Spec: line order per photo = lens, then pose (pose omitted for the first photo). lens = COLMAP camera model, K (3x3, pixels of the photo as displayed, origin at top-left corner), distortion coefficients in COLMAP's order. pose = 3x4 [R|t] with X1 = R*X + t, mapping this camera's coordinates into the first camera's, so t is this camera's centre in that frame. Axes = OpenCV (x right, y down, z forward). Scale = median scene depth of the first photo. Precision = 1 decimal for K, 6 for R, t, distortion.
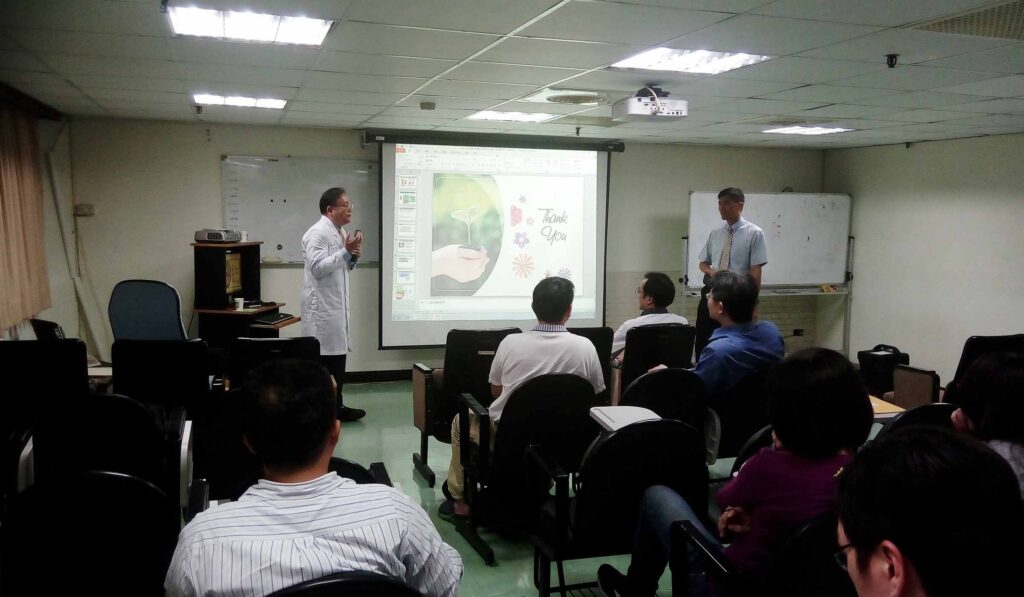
lens RADIAL K [[849.5, 0, 509.7], [0, 849.5, 303.3], [0, 0, 1]] dist [0.046804, -0.013334]
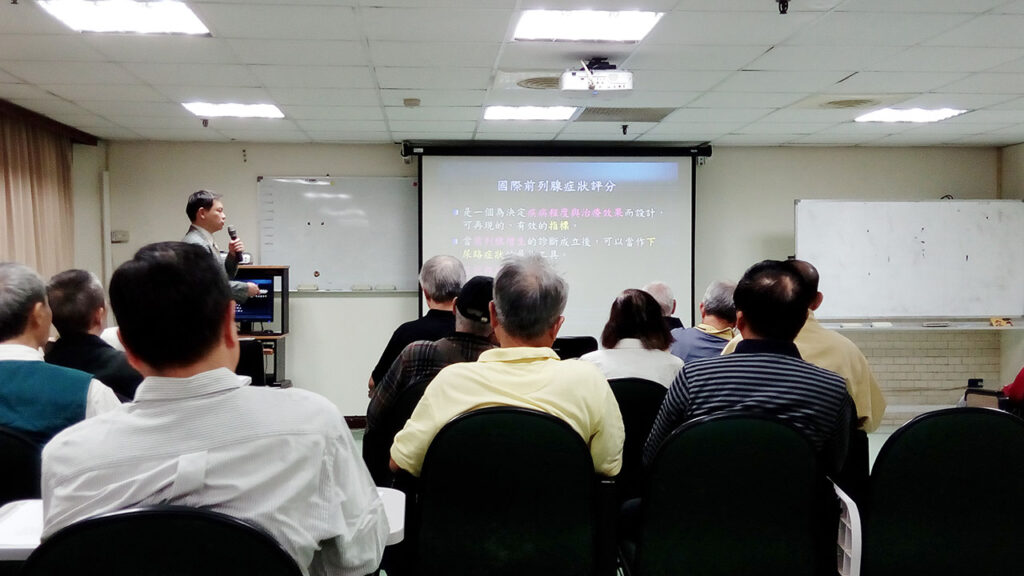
lens RADIAL K [[1076.8, 0, 505.4], [0, 1076.8, 288.0], [0, 0, 1]] dist [0.066632, 0.000000]
pose [[0.971231, -0.013425, -0.237759, 0.198515], [-0.009371, 0.995482, -0.094489, 0.055559], [0.237953, 0.093999, 0.966717, -0.062615]]
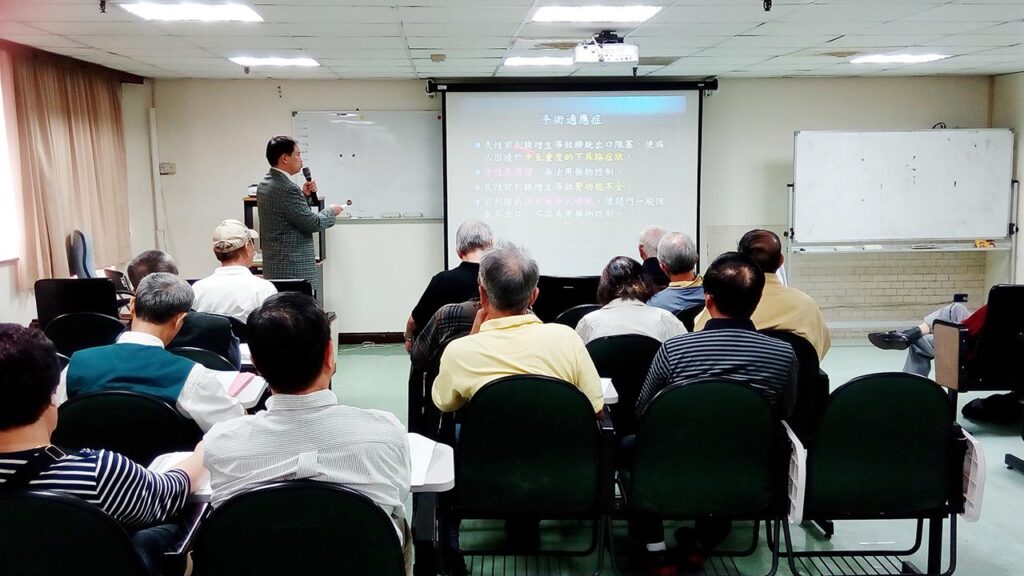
lens RADIAL K [[1076.8, 0, 505.6], [0, 1076.8, 284.6], [0, 0, 1]] dist [0.066632, 0.000000]
pose [[0.967257, 0.005265, -0.253744, 0.219417], [-0.004074, 0.999978, 0.005218, 0.021371], [0.253766, -0.004013, 0.967257, -0.155626]]
